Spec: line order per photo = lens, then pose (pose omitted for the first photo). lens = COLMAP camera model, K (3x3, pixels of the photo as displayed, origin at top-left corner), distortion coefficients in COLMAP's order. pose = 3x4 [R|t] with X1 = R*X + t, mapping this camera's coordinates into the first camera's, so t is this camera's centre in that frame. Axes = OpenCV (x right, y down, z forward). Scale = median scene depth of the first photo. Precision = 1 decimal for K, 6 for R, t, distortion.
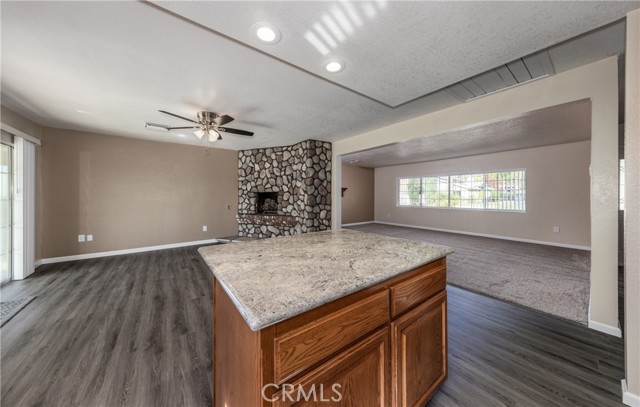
lens RADIAL K [[199.1, 0, 319.4], [0, 199.1, 197.4], [0, 0, 1]] dist [-0.000885, -0.000142]
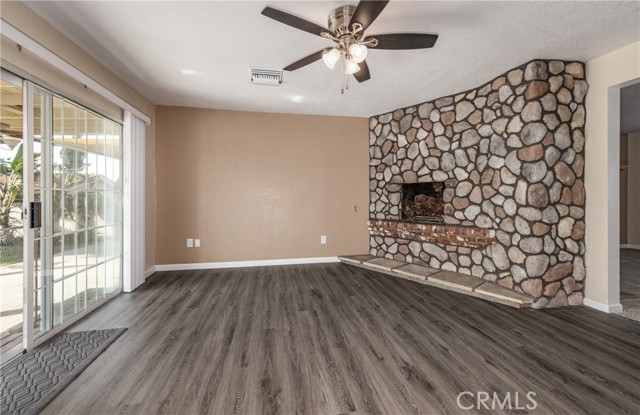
lens RADIAL K [[264.2, 0, 323.4], [0, 264.2, 197.2], [0, 0, 1]] dist [0.004480, 0.001469]
pose [[0.891118, -0.002489, -0.453766, -0.194195], [-0.001169, 0.999969, -0.007781, 0.024097], [0.453771, 0.007464, 0.891087, 0.238629]]
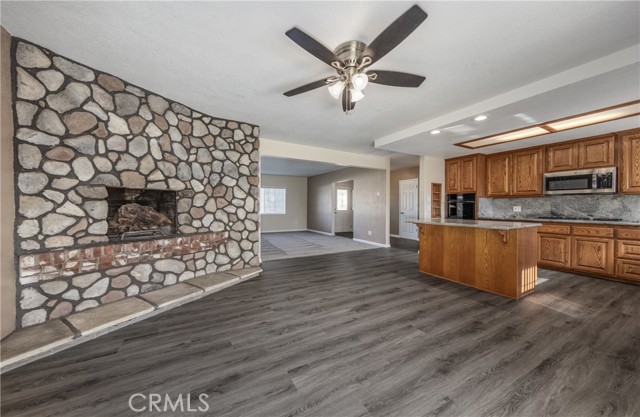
lens RADIAL K [[201.4, 0, 303.8], [0, 201.4, 207.6], [0, 0, 1]] dist [0.003759, -0.000901]
pose [[0.218134, -0.005100, 0.975905, -0.728457], [0.006831, 0.999970, 0.003699, 0.019179], [-0.975895, 0.005859, 0.218163, 0.630311]]
